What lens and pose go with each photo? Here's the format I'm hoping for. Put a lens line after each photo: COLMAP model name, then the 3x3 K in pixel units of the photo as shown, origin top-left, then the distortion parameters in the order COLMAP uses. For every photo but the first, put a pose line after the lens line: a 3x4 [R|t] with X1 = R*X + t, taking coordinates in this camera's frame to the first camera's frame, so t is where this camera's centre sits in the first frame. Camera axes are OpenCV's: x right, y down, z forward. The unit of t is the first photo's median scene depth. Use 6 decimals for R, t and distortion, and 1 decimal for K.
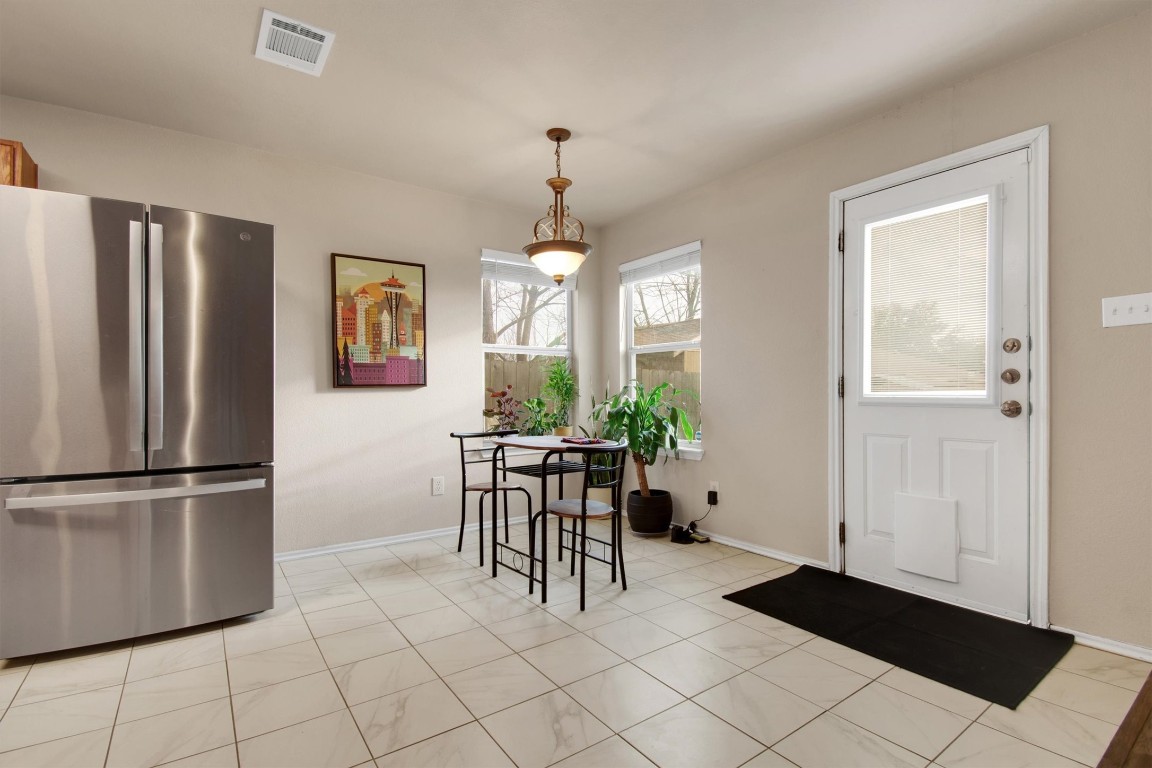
lens RADIAL K [[529.1, 0, 578.7], [0, 529.1, 390.5], [0, 0, 1]] dist [0.003488, -0.000380]
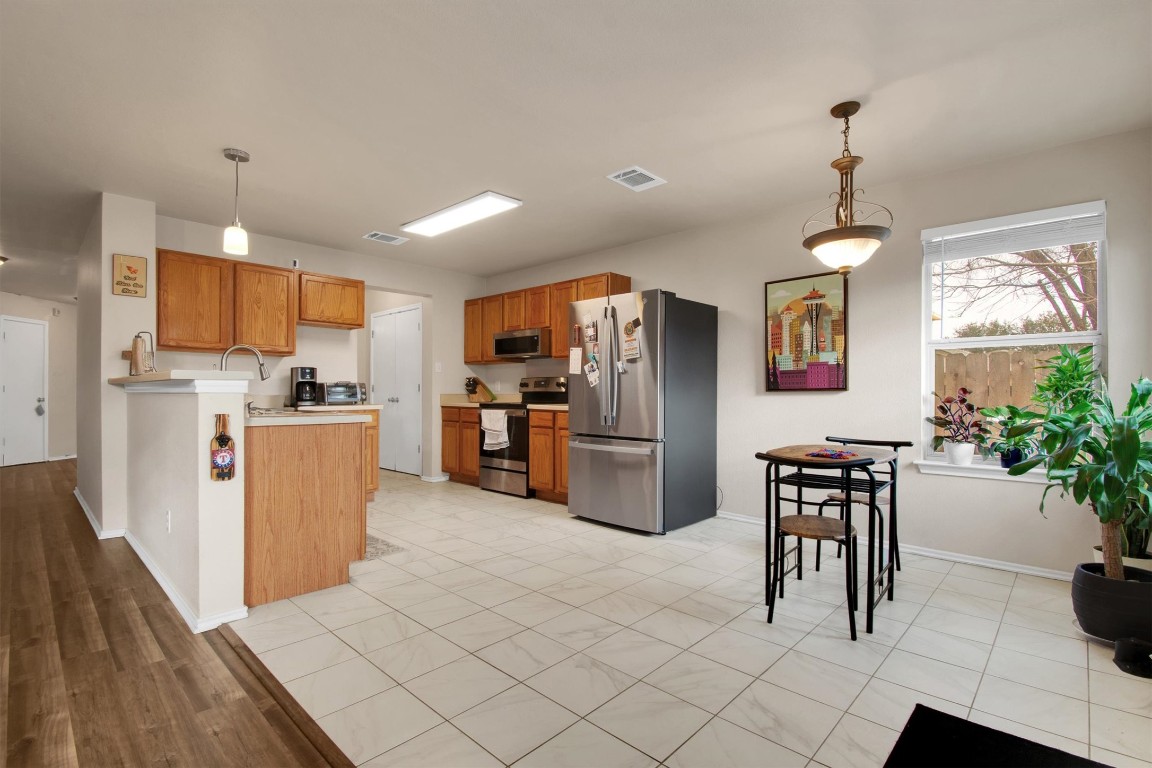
lens RADIAL K [[529.1, 0, 598.5], [0, 529.1, 390.8], [0, 0, 1]] dist [0.003488, -0.000380]
pose [[0.211760, 0.003066, -0.977317, 0.628429], [0.000781, 0.999994, 0.003306, -0.010651], [0.977321, -0.001464, 0.211757, 0.342001]]
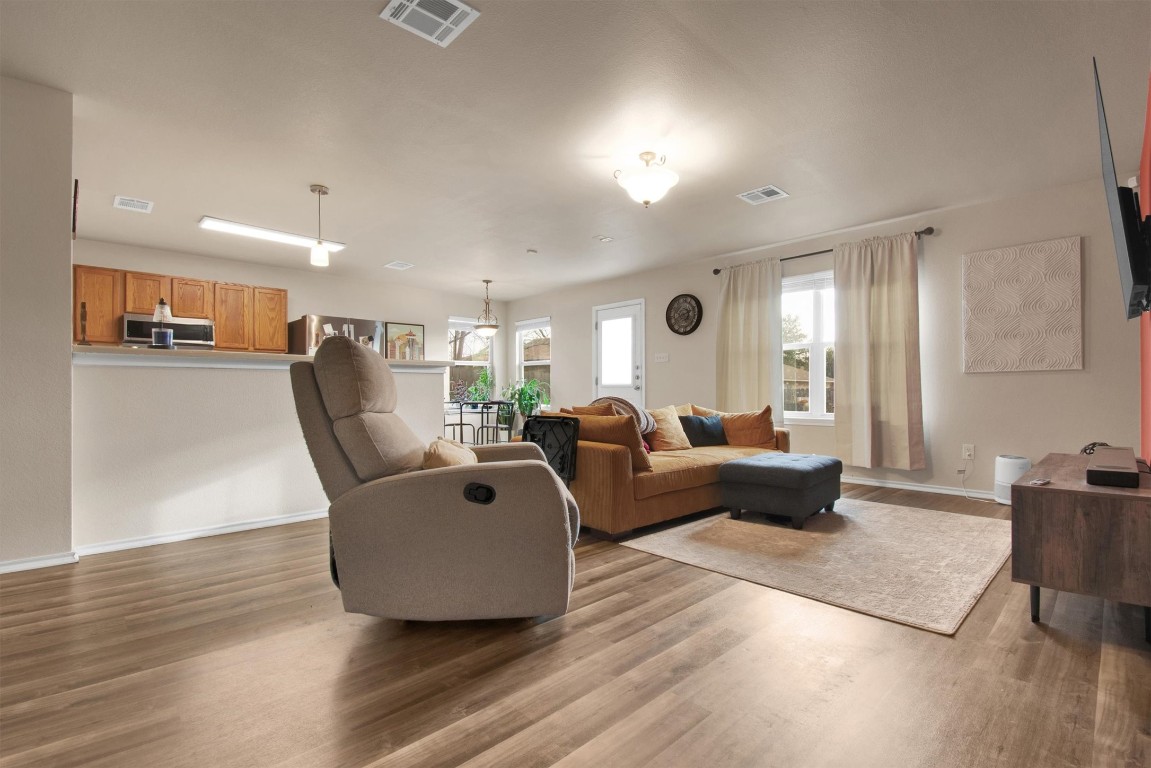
lens RADIAL K [[528.7, 0, 580.4], [0, 528.7, 390.1], [0, 0, 1]] dist [0.003488, -0.000380]
pose [[0.987931, 0.001171, 0.154889, 0.009126], [-0.000933, 0.999998, -0.001615, 0.035500], [-0.154890, 0.001451, 0.987931, -1.313756]]
